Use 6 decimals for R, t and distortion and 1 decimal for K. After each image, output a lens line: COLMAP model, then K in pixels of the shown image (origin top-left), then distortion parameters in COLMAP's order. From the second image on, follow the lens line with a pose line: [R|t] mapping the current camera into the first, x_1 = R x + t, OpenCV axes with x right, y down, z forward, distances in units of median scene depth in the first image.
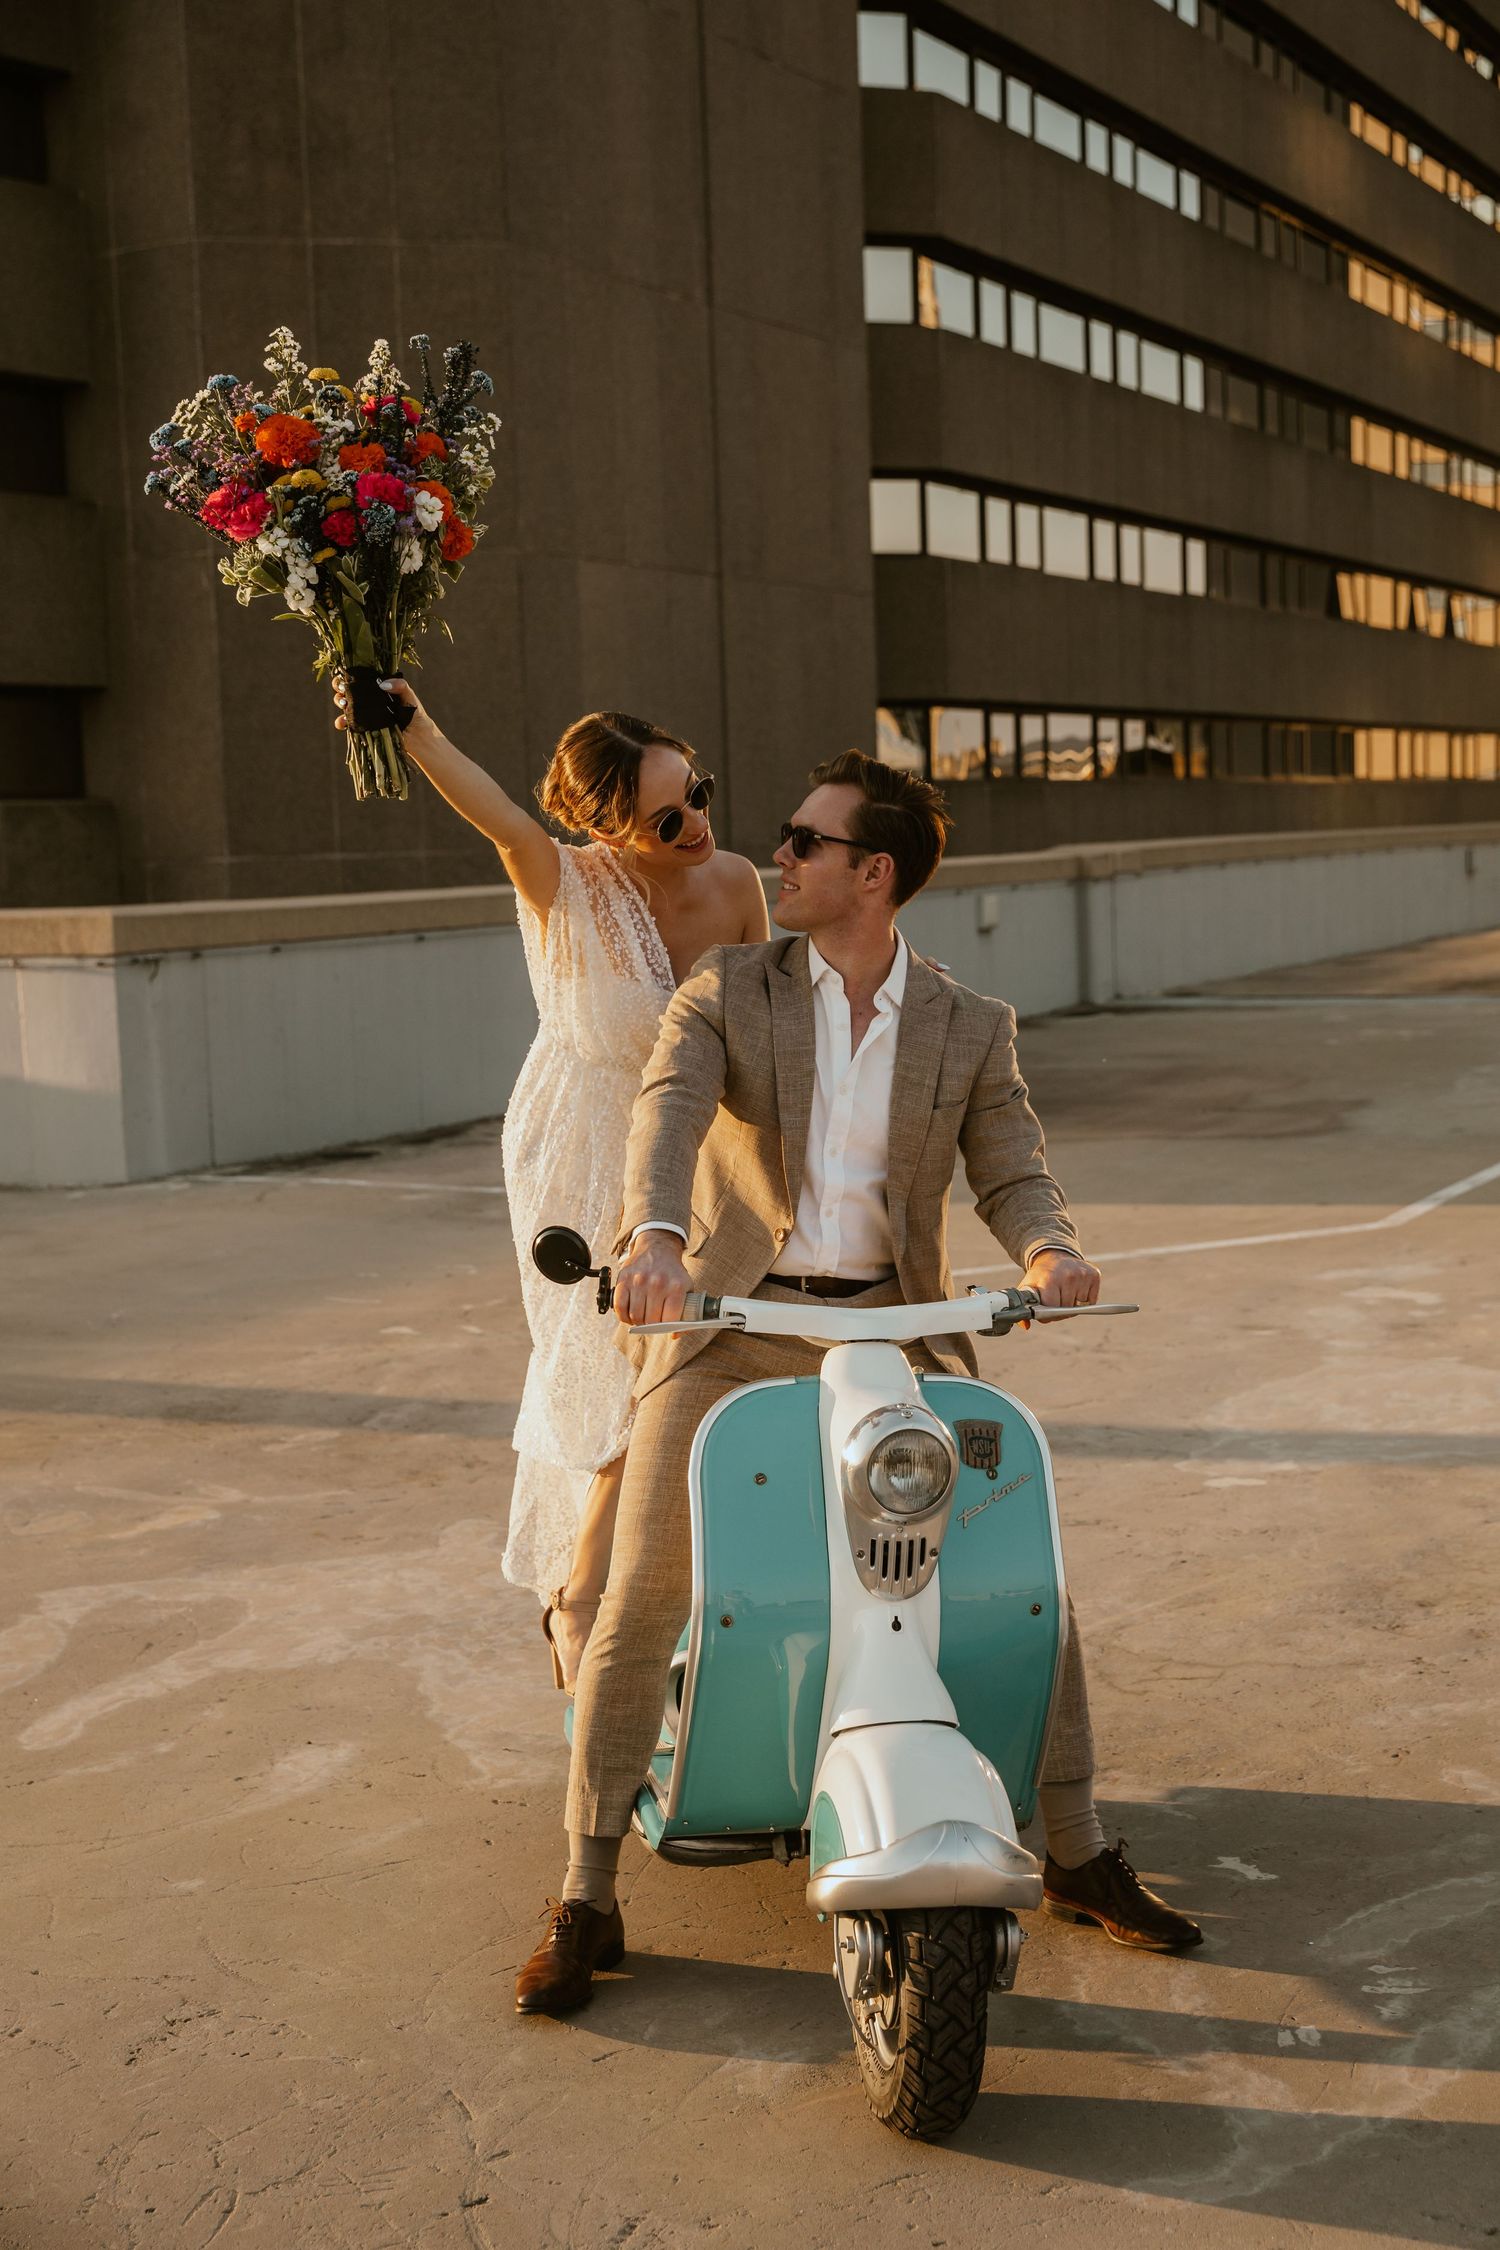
lens RADIAL K [[2835.5, 0, 779.6], [0, 2835.5, 1125.2], [0, 0, 1]] dist [0.001511, 0.025642]
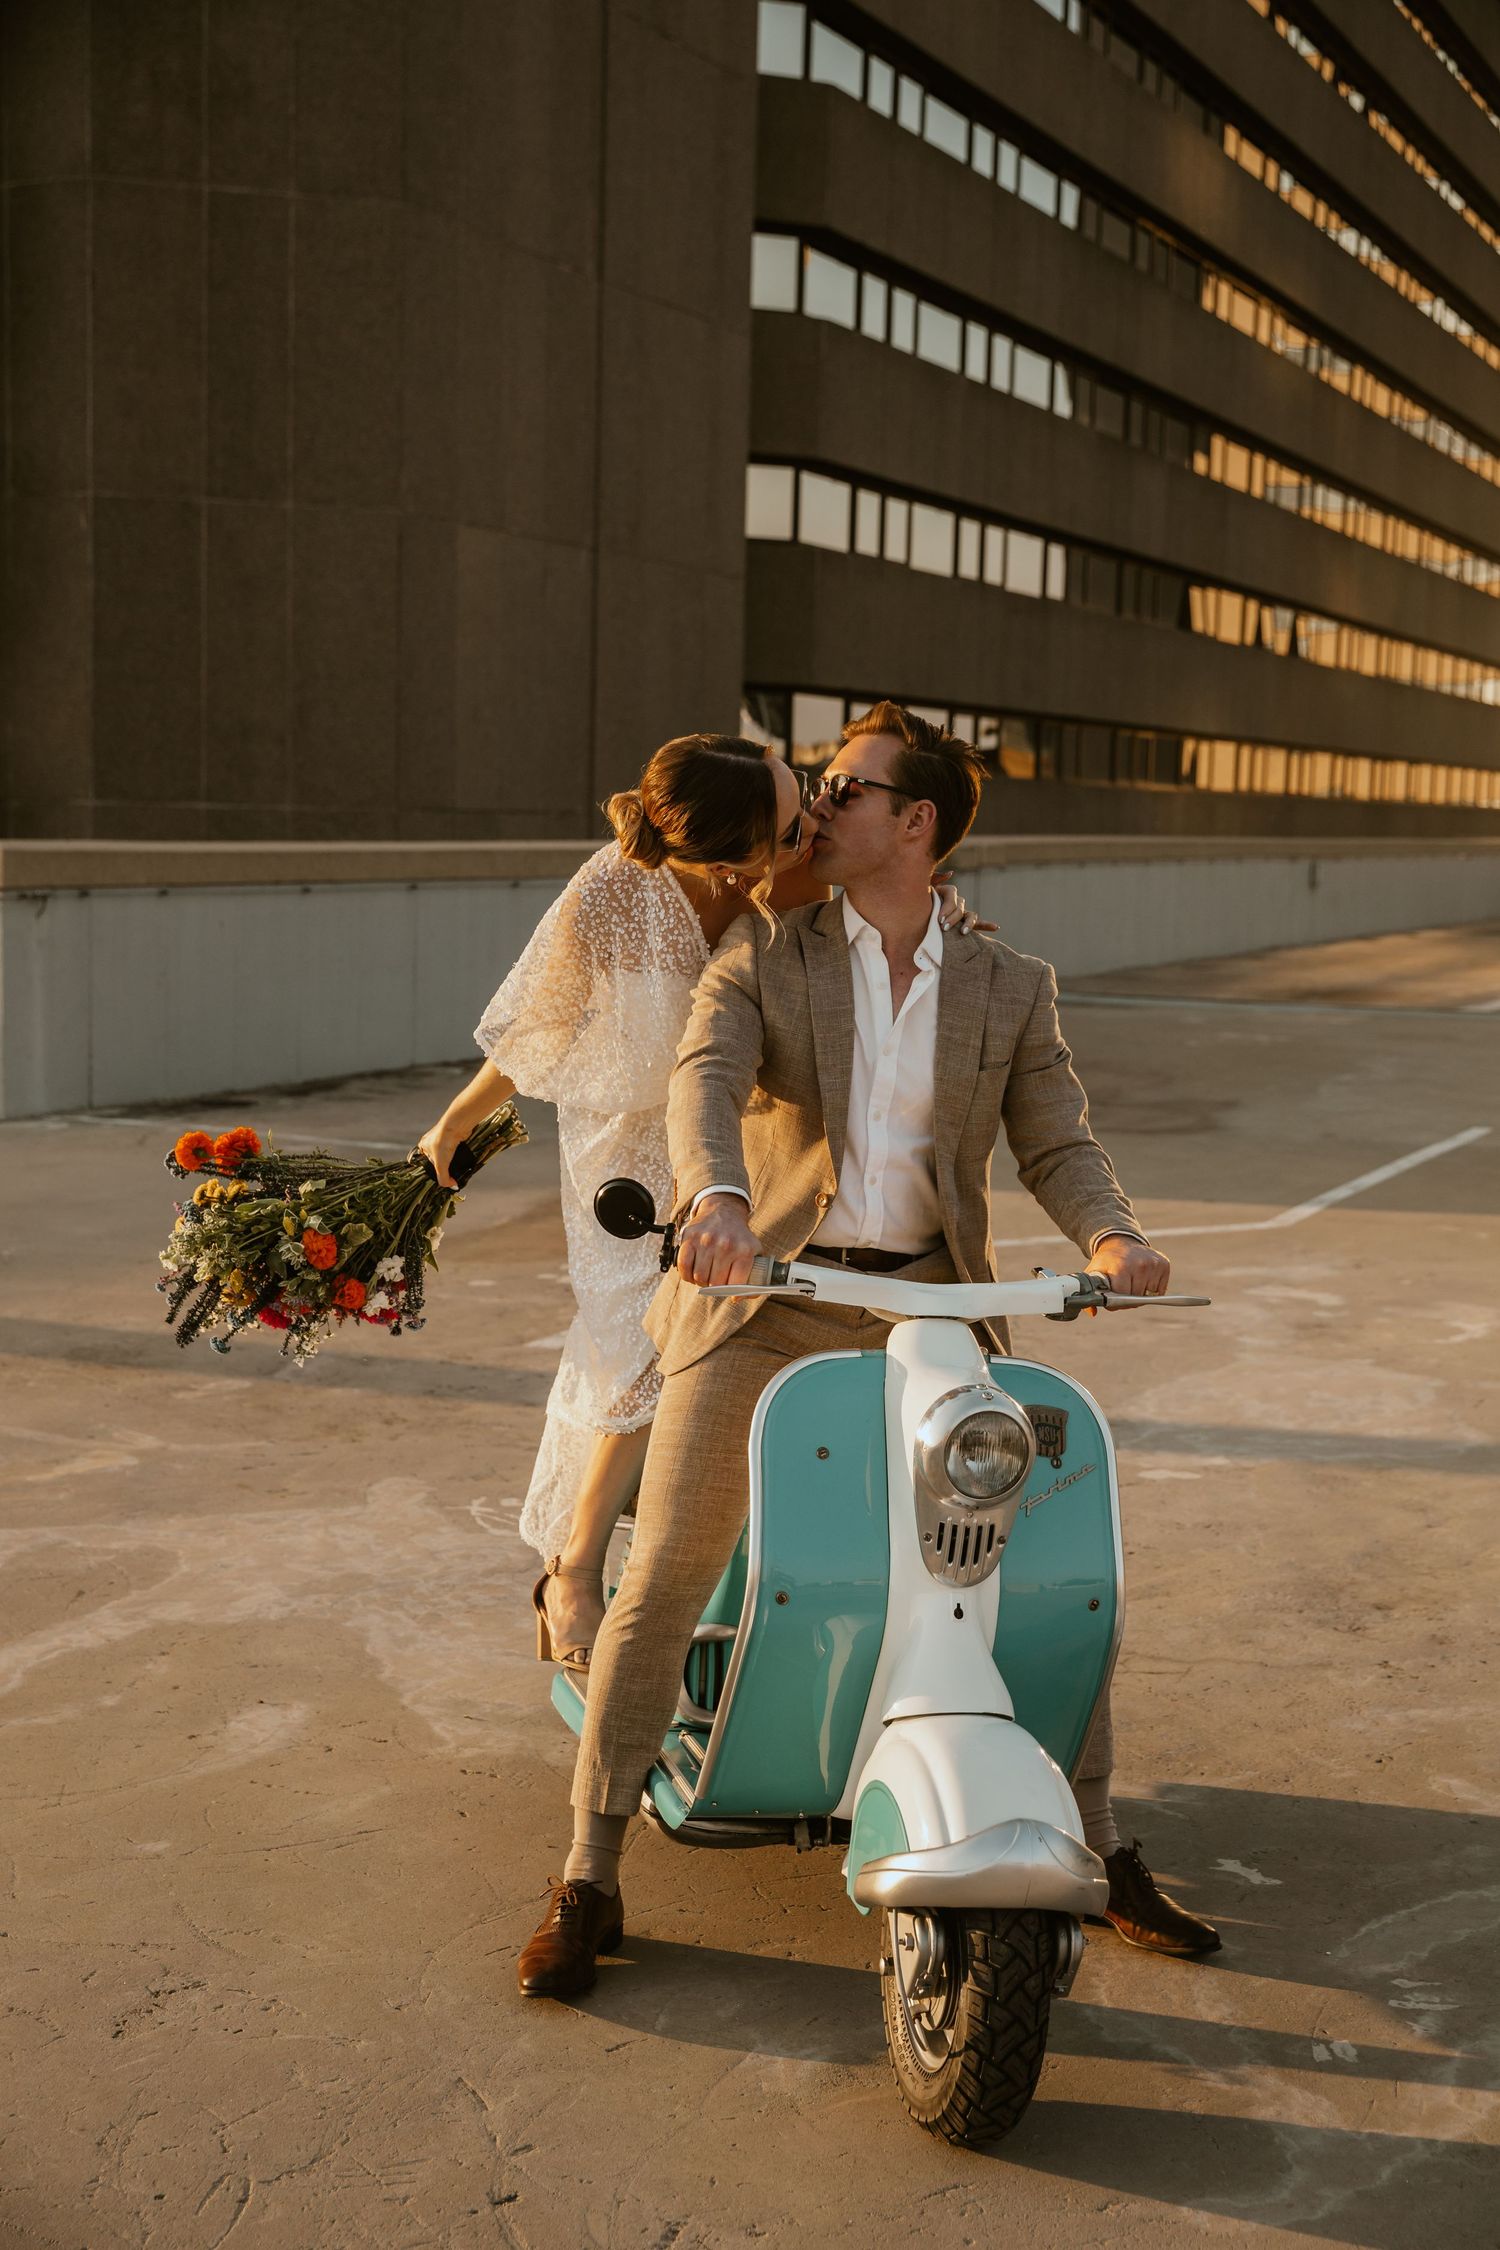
lens RADIAL K [[2787.2, 0, 750.0], [0, 2787.2, 1125.0], [0, 0, 1]] dist [0.013148, -0.003114]
pose [[0.997289, 0.051547, 0.052513, -0.042103], [-0.051984, 0.998623, 0.006985, 0.003745], [-0.052081, -0.009696, 0.998596, 0.028364]]
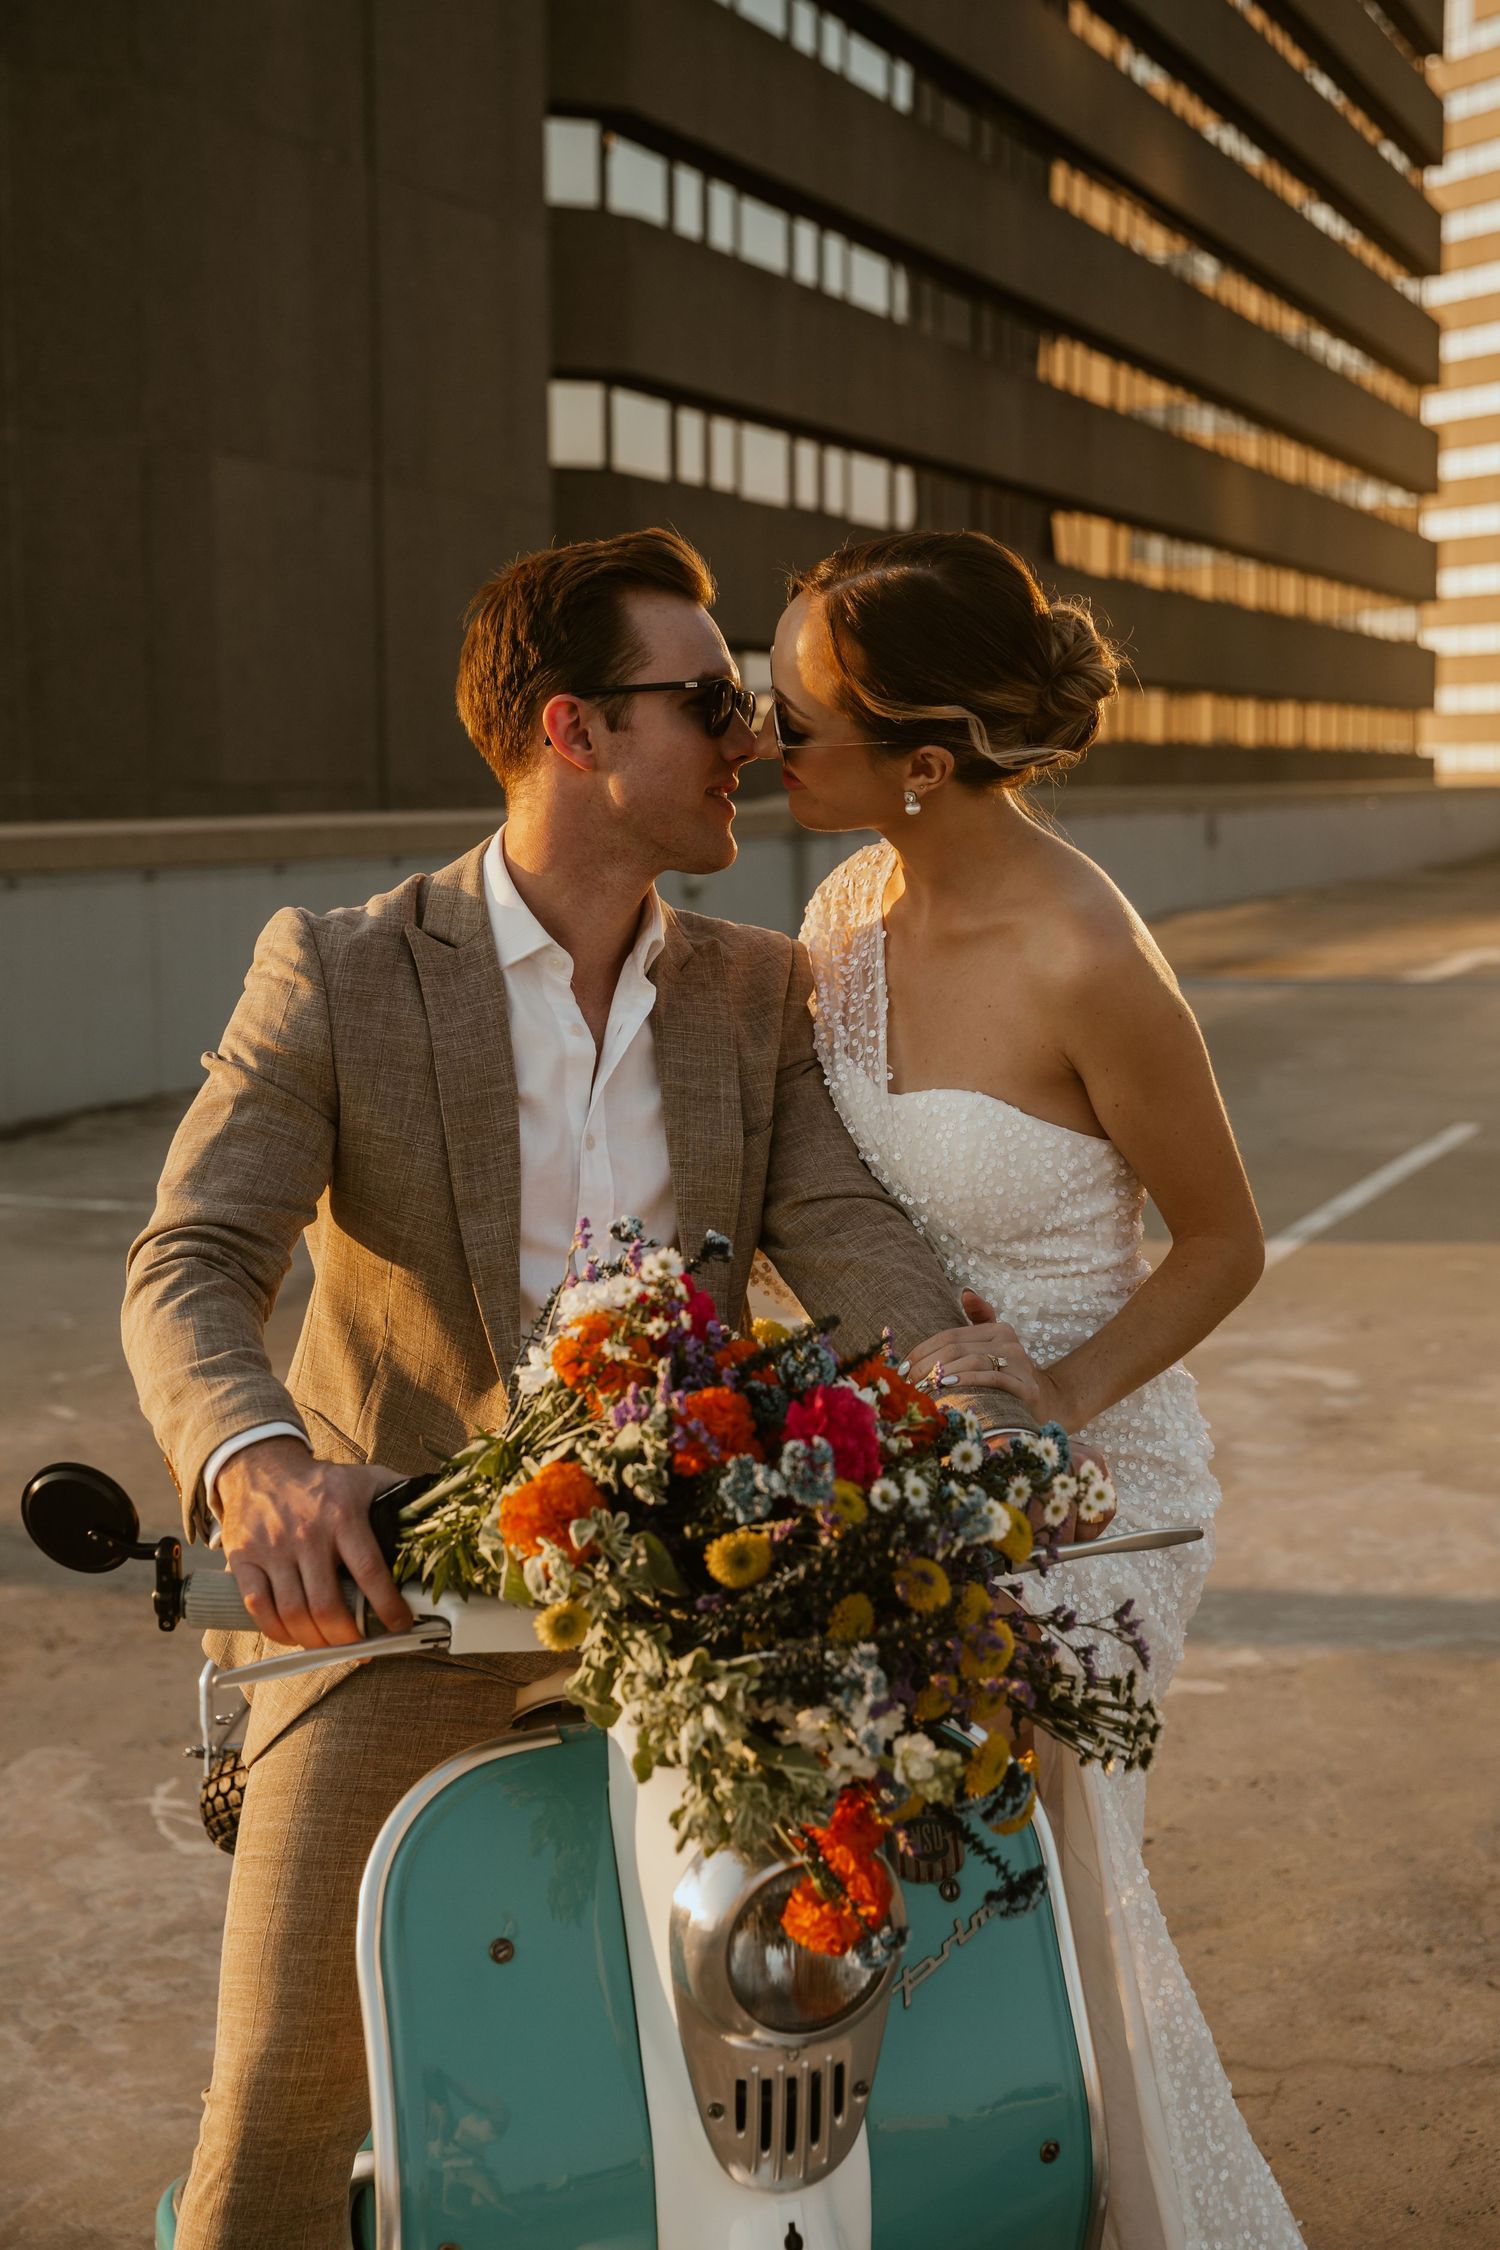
lens RADIAL K [[3072.1, 0, 750.0], [0, 3072.1, 1125.0], [0, 0, 1]] dist [-0.012929, 0.009074]
pose [[0.994320, 0.013169, 0.105613, -0.022520], [-0.013797, 0.999891, 0.005216, -0.012099], [-0.105533, -0.006643, 0.994394, 0.258543]]
